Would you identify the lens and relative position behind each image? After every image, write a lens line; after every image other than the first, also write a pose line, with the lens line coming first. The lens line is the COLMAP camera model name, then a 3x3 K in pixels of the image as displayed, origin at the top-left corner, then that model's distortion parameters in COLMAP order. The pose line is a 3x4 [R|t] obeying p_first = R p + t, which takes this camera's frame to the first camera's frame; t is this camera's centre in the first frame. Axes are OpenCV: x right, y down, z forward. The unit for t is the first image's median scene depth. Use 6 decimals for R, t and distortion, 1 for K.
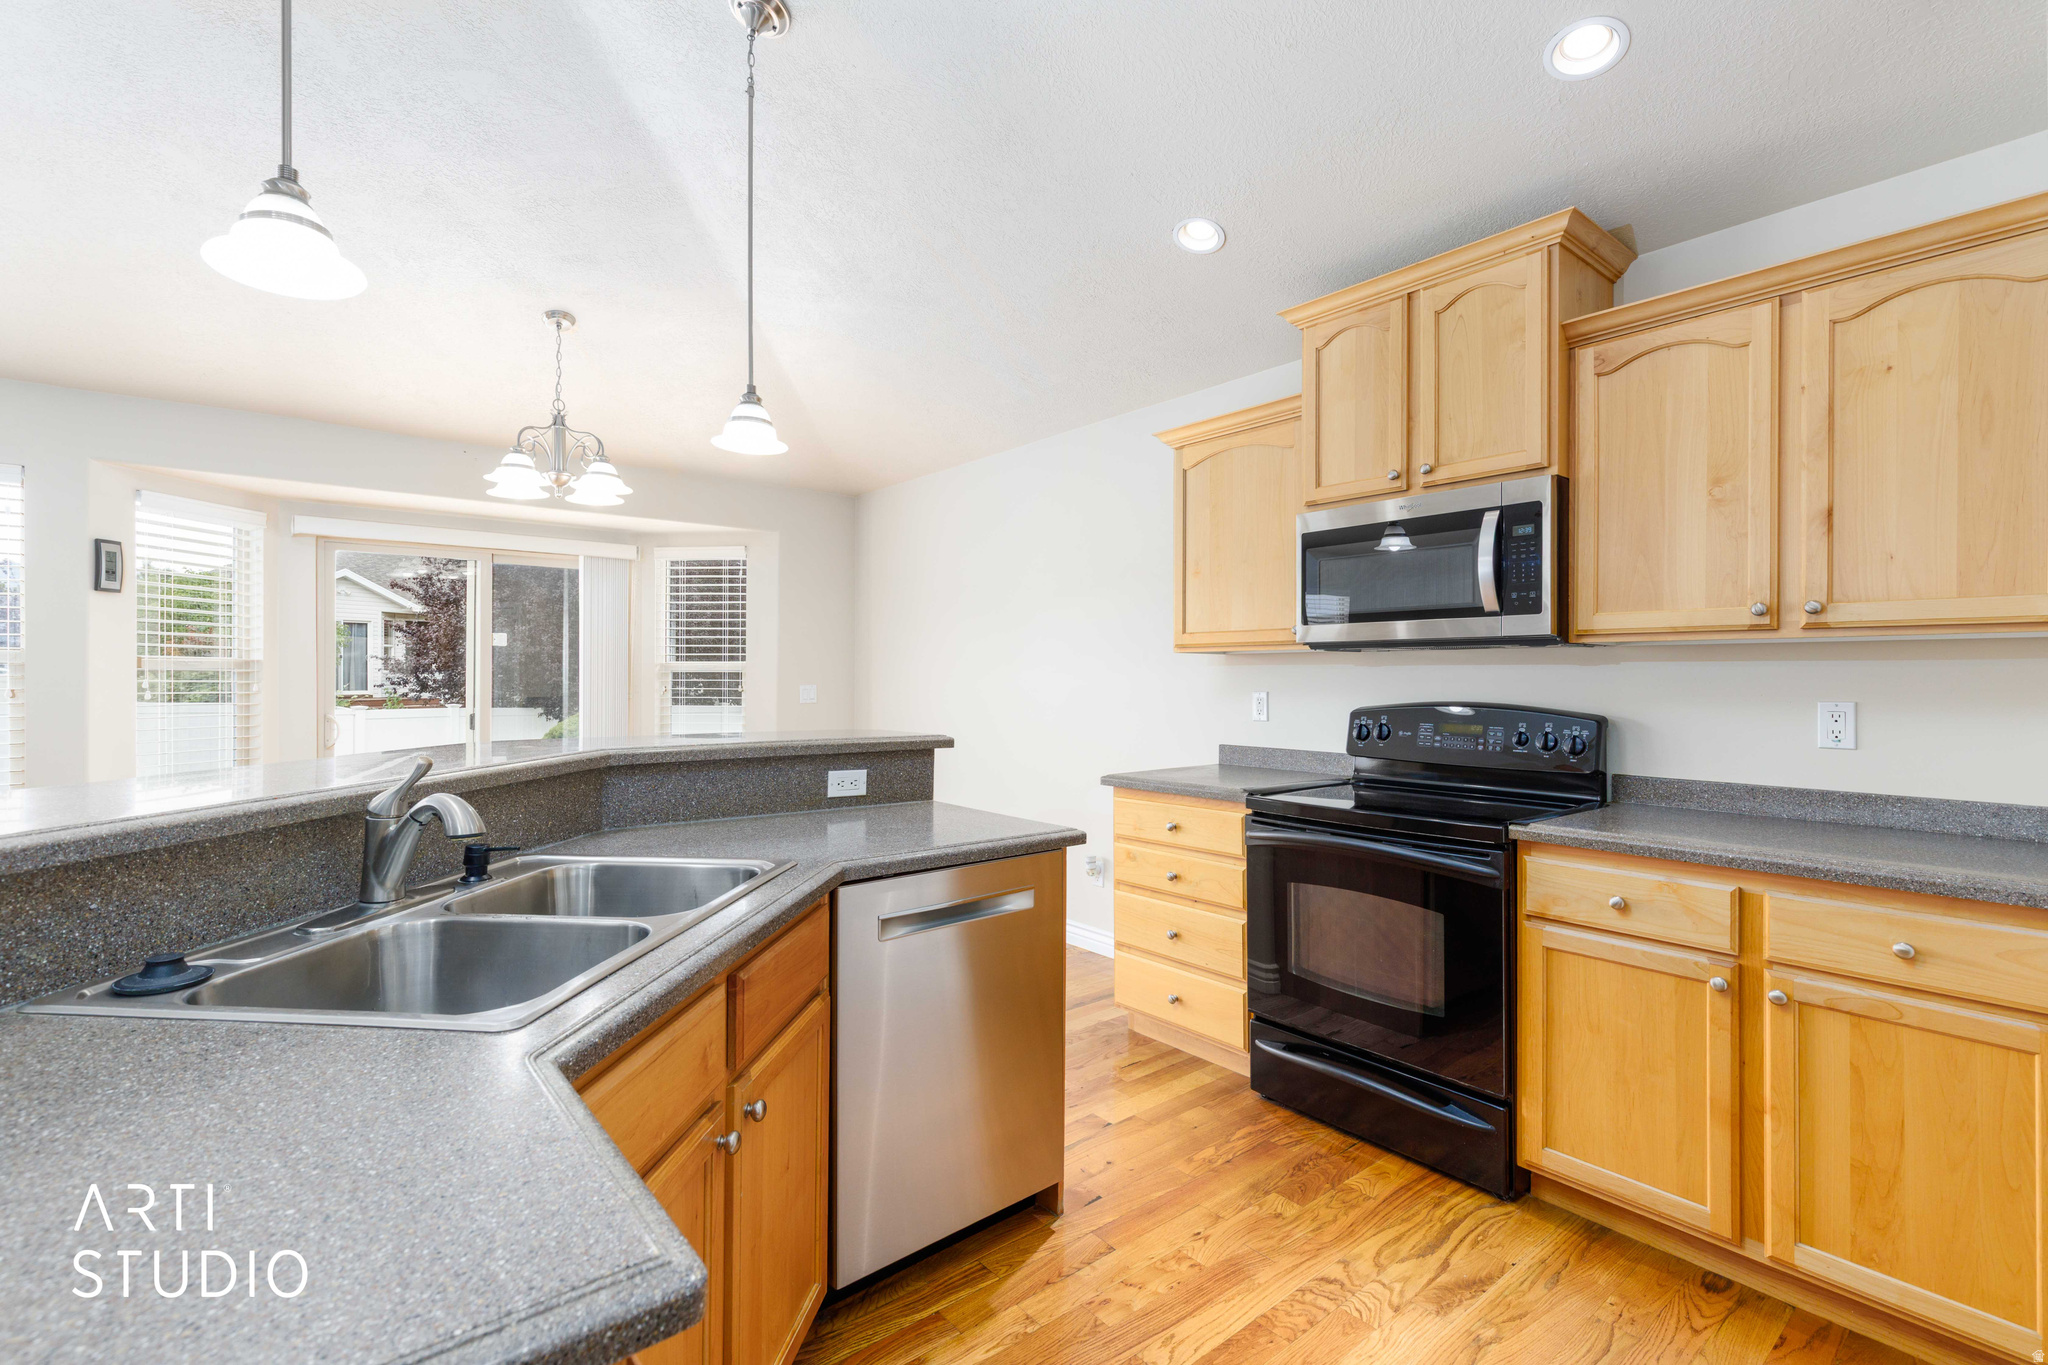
lens RADIAL K [[924.8, 0, 1012.1], [0, 924.8, 679.5], [0, 0, 1]] dist [0.004130, -0.001518]
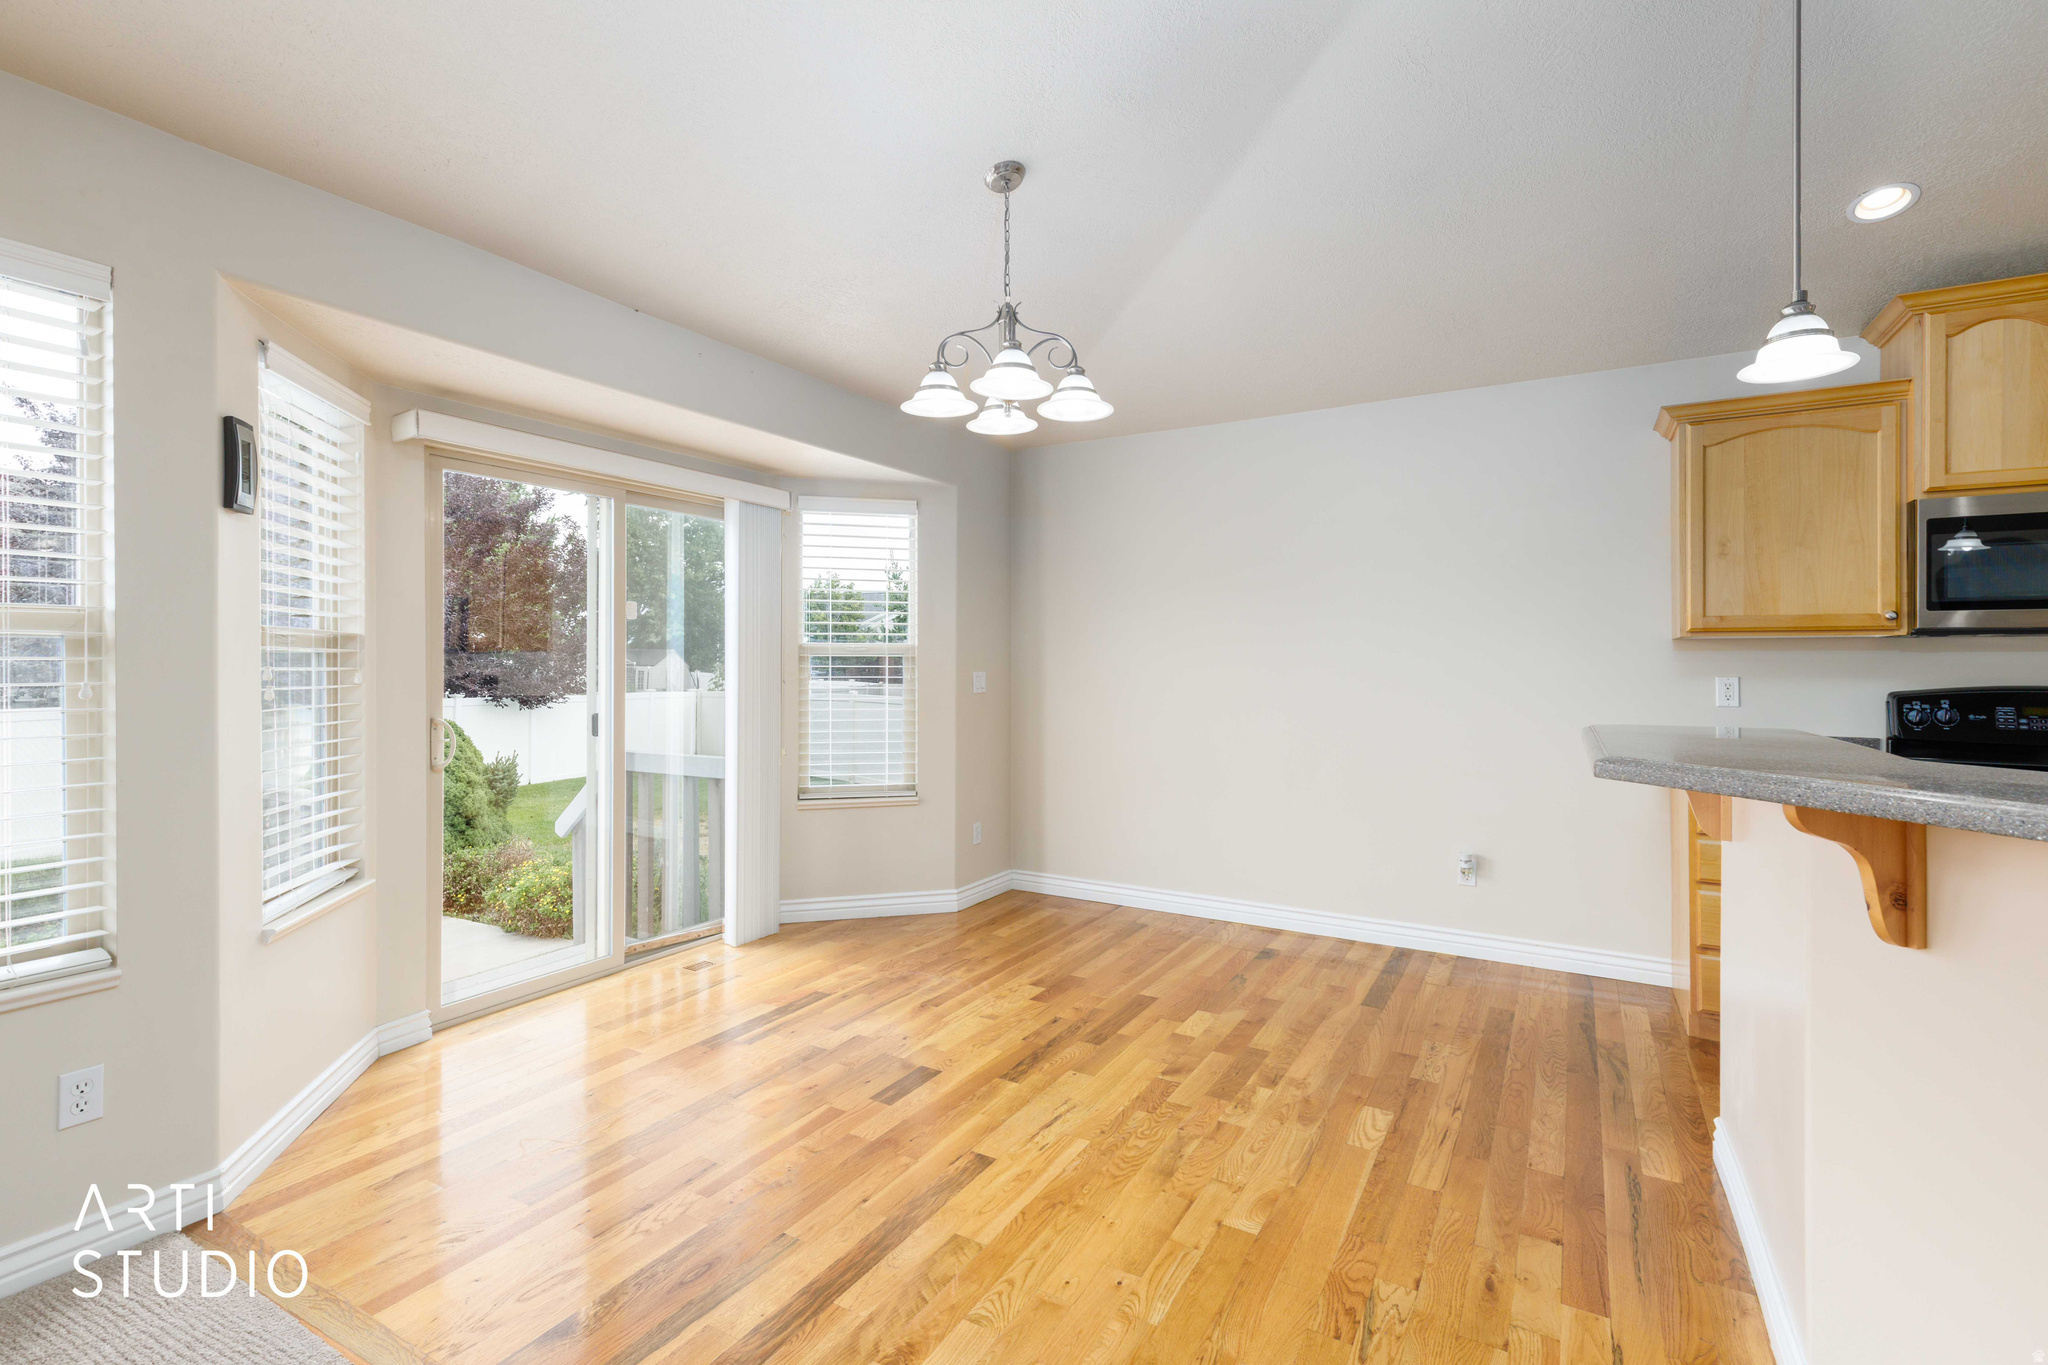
lens RADIAL K [[924.8, 0, 1052.7], [0, 924.8, 672.5], [0, 0, 1]] dist [0.004130, -0.001518]
pose [[0.927410, -0.002483, 0.374038, -1.157915], [-0.000951, 0.999959, 0.008996, -0.003541], [-0.374045, -0.008699, 0.927370, 0.455396]]
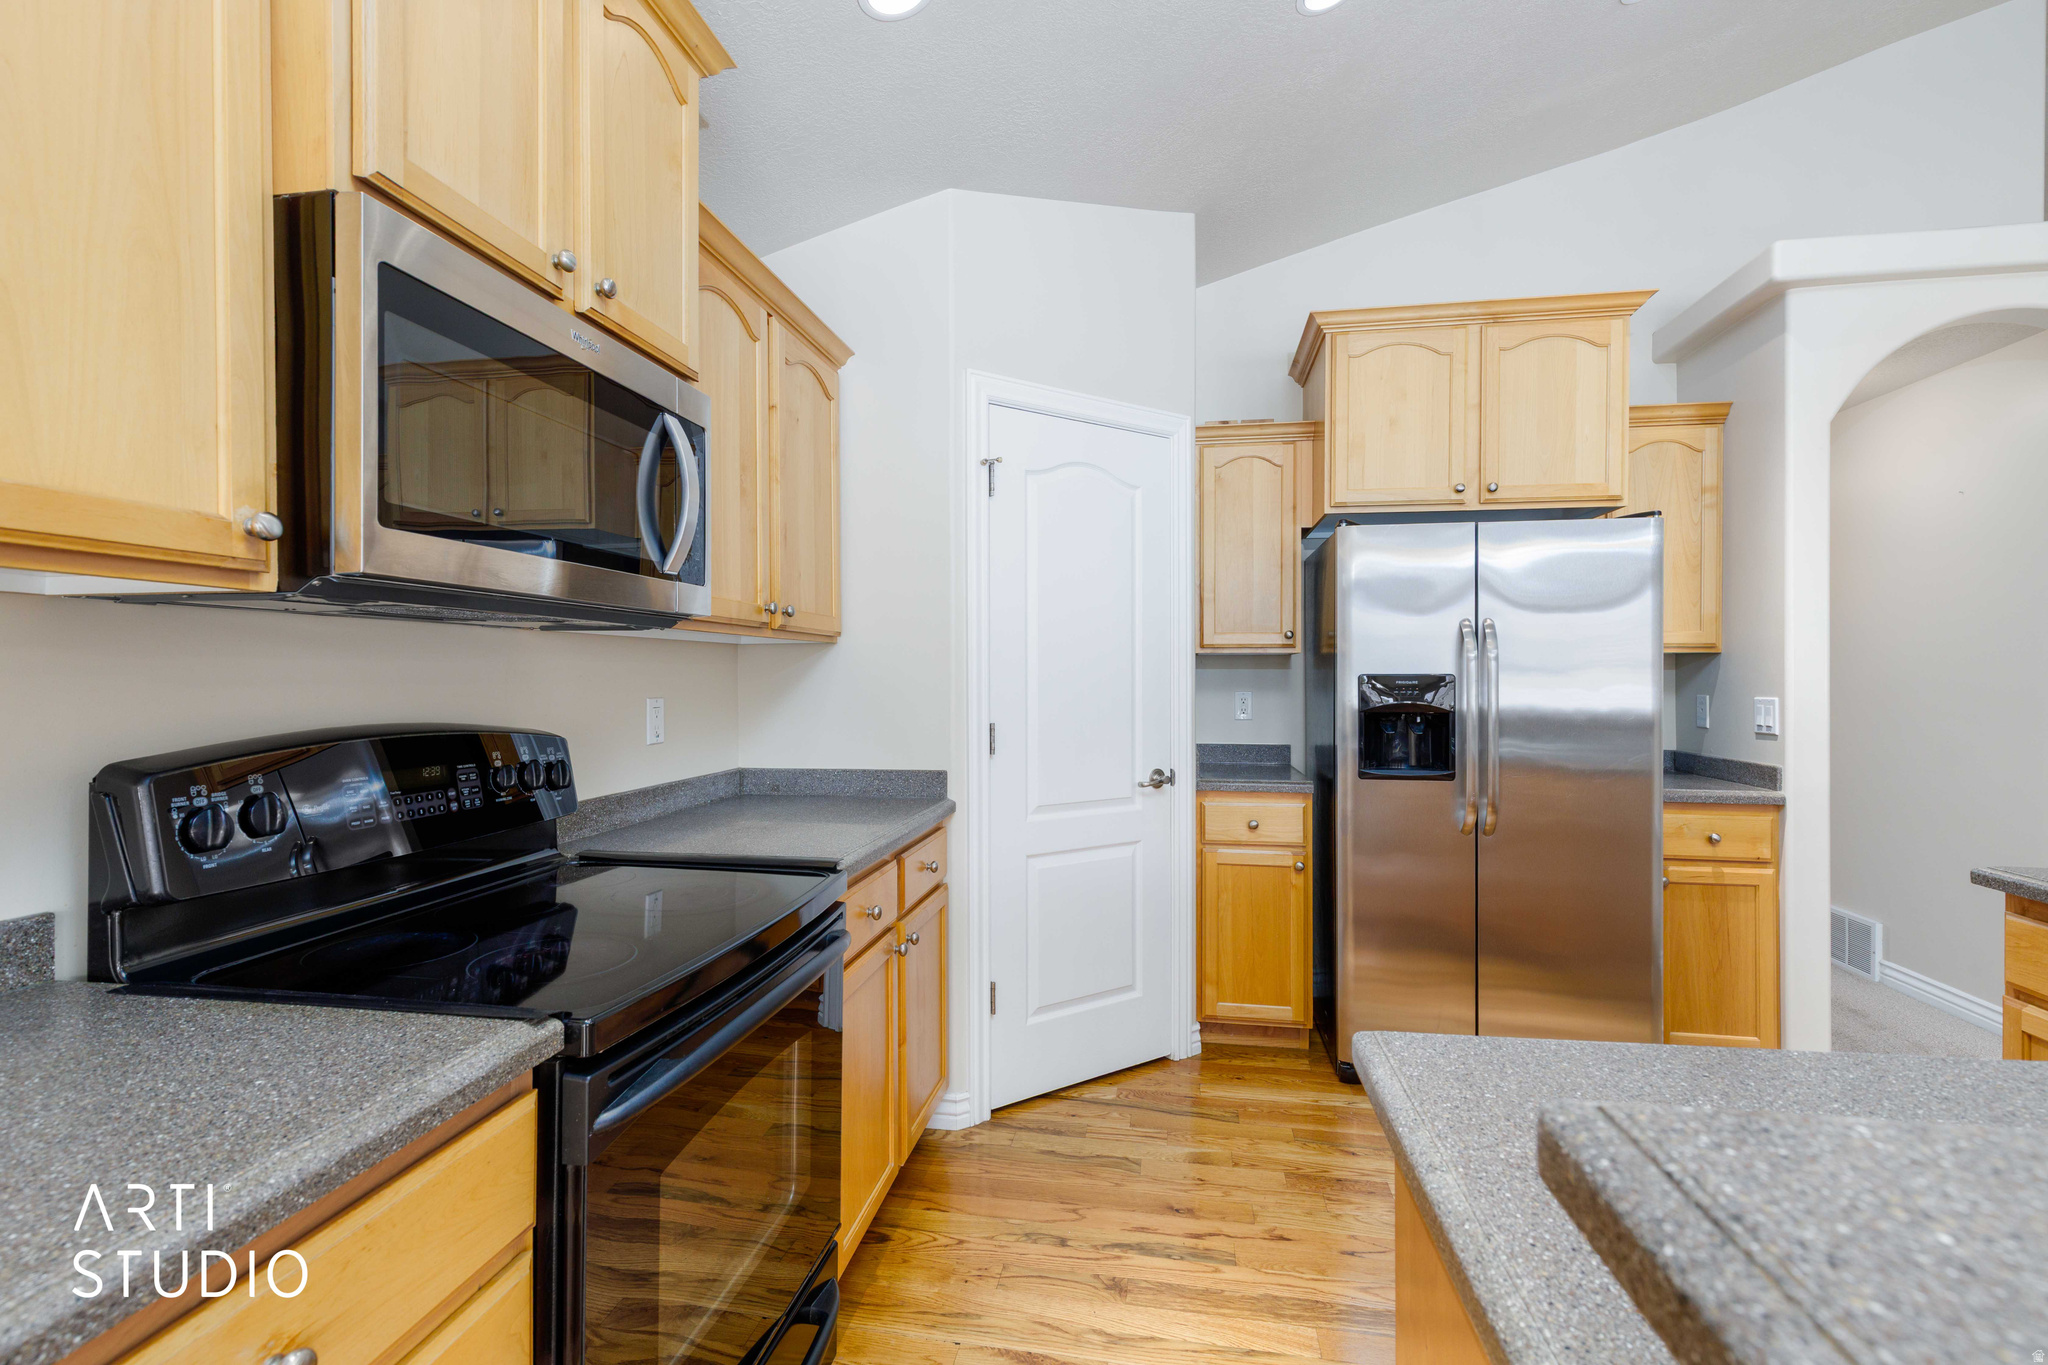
lens RADIAL K [[924.8, 0, 1022.1], [0, 924.8, 667.7], [0, 0, 1]] dist [0.004130, -0.001518]
pose [[-0.656526, -0.004417, 0.754291, -0.127285], [0.003675, 0.999952, 0.009054, -0.013087], [-0.754295, 0.008716, -0.656478, 1.227001]]
